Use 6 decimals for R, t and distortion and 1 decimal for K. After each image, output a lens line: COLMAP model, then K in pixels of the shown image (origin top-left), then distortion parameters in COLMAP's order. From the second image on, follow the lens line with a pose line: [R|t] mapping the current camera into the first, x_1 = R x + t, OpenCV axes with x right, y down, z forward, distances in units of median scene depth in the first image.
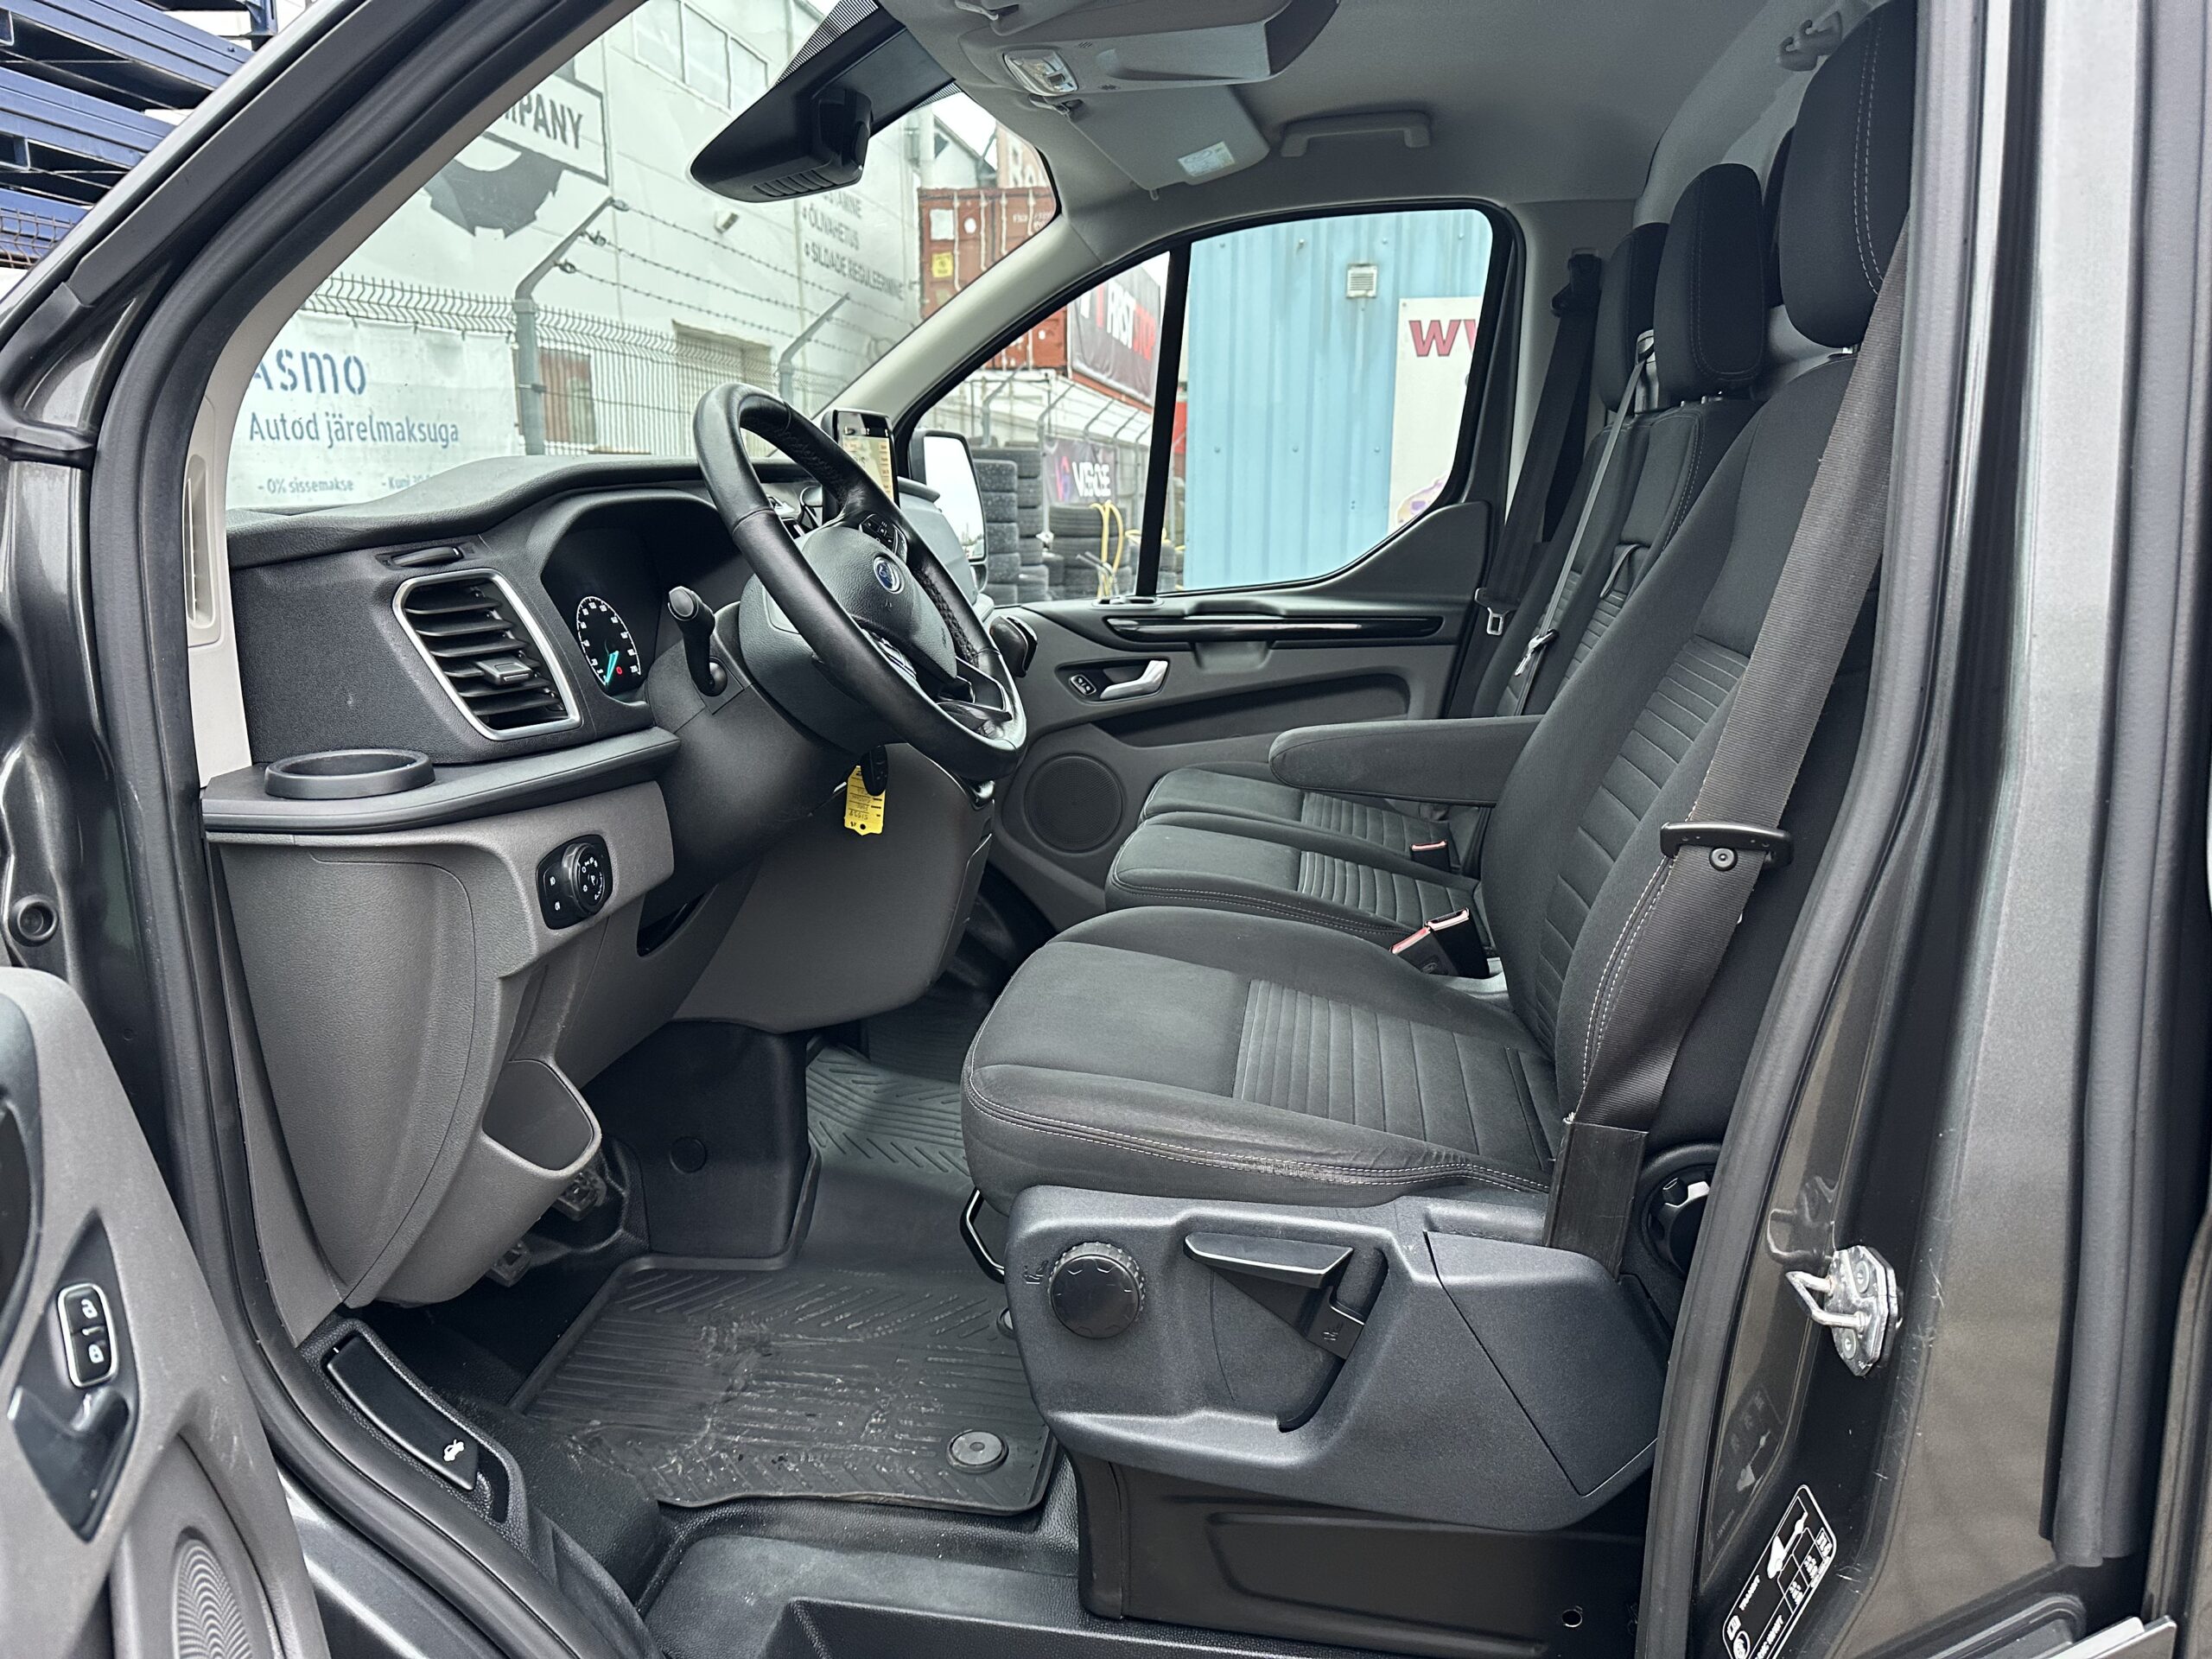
lens RADIAL K [[1413.8, 0, 1108.6], [0, 1413.8, 792.0], [0, 0, 1]] dist [0.145712, -0.243100]
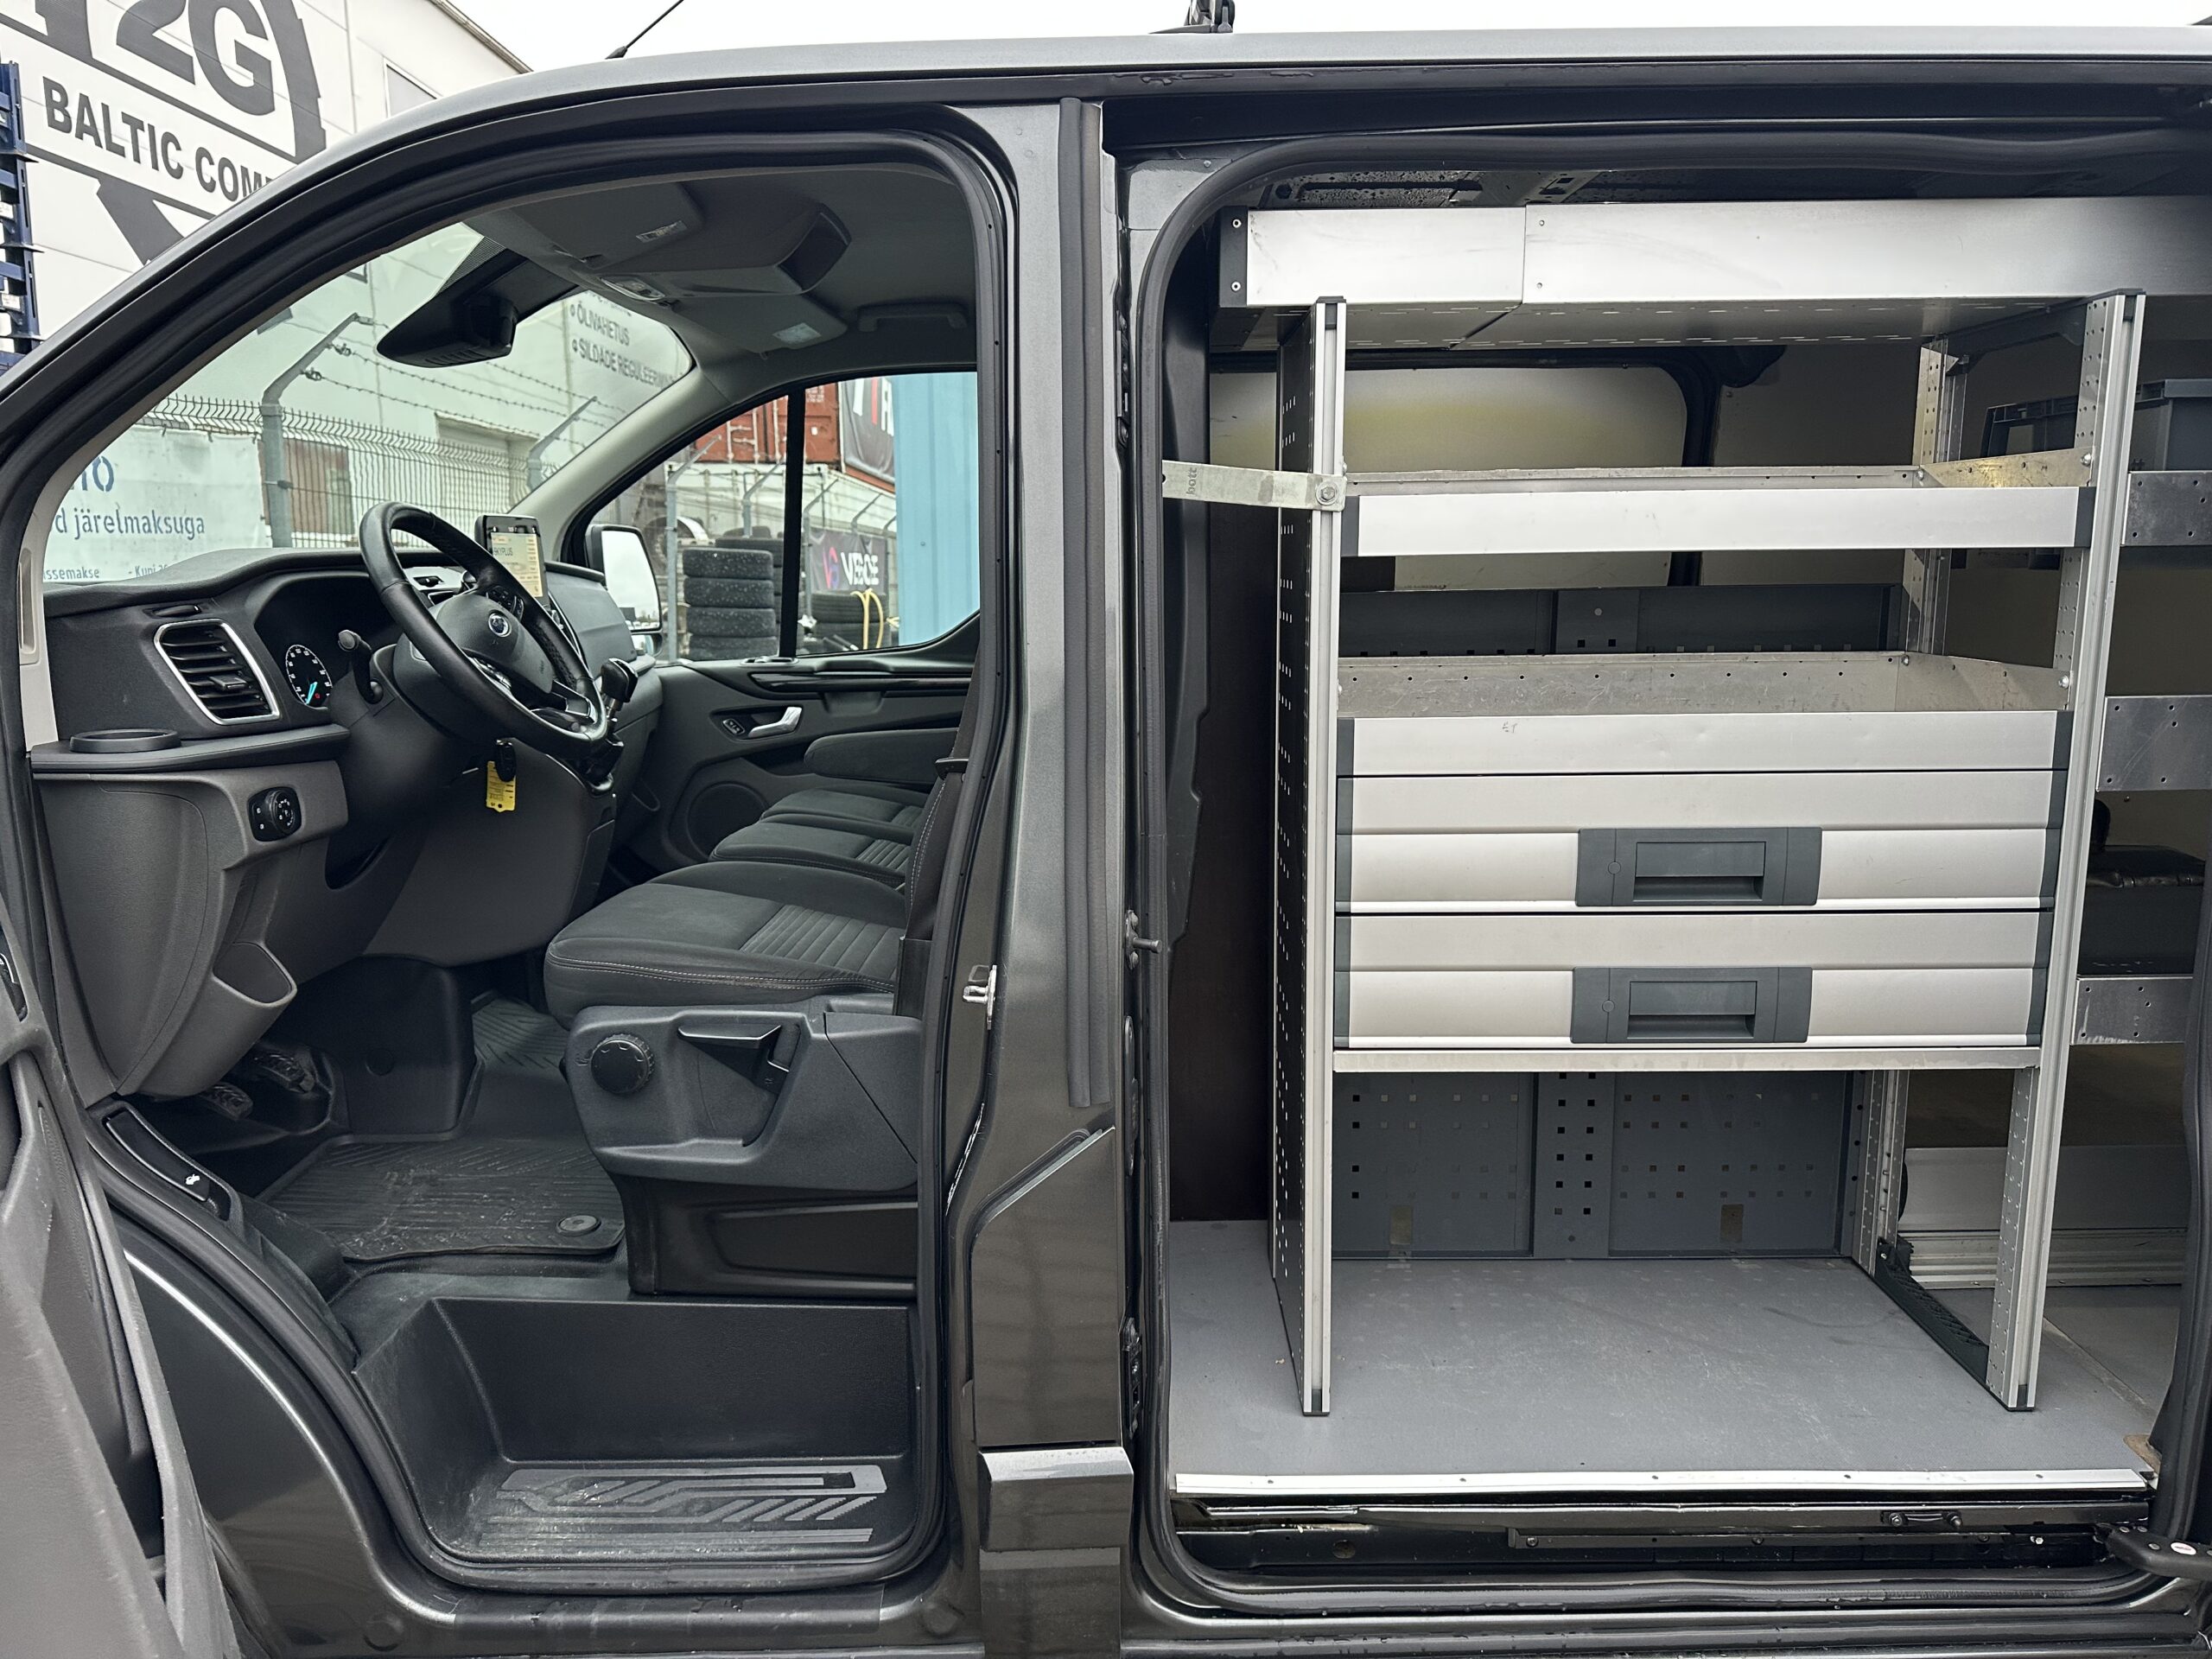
lens RADIAL K [[1544.5, 0, 1169.8], [0, 1544.5, 828.3], [0, 0, 1]] dist [0.047809, -0.064641]
pose [[0.991239, -0.019645, 0.130612, 0.309526], [0.026381, 0.998398, -0.050050, 0.154679], [-0.129420, 0.053057, 0.990169, -0.669299]]
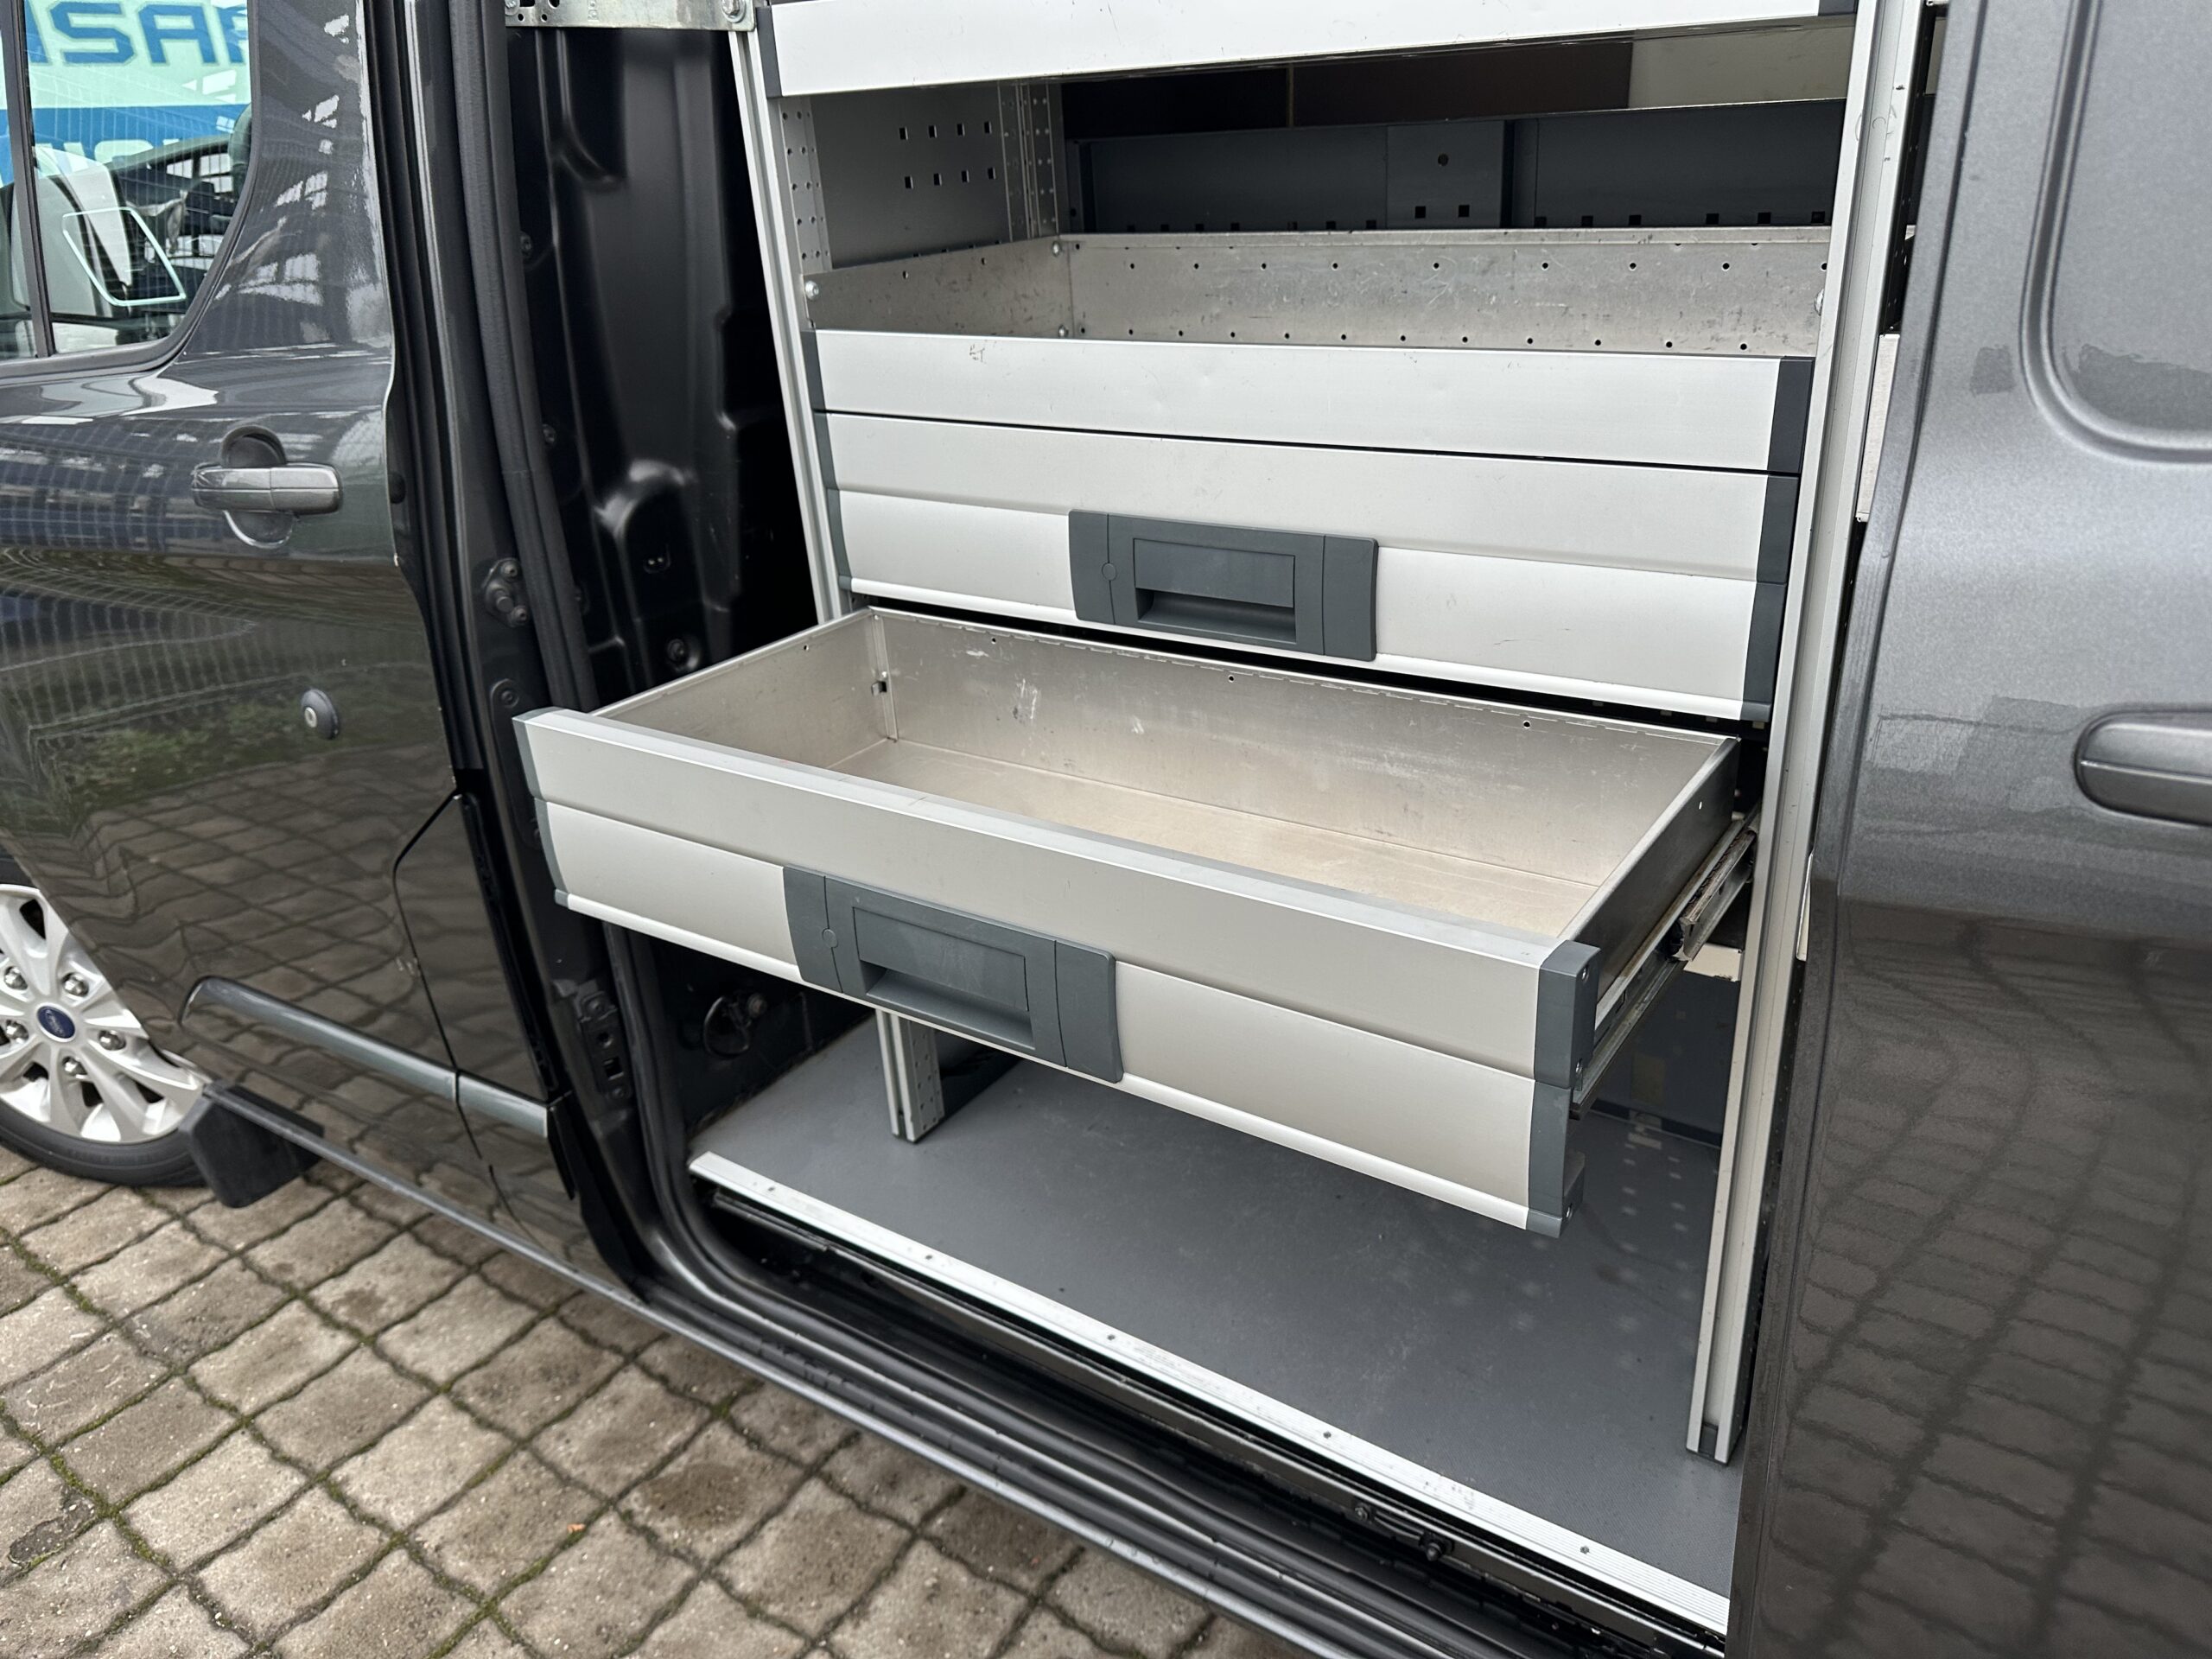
lens RADIAL K [[1544.5, 0, 1169.8], [0, 1544.5, 828.3], [0, 0, 1]] dist [0.047809, -0.064641]
pose [[0.911451, 0.138732, -0.387311, 1.275720], [-0.049457, 0.971549, 0.231616, 0.065604], [0.408424, -0.191951, 0.892381, -0.245205]]
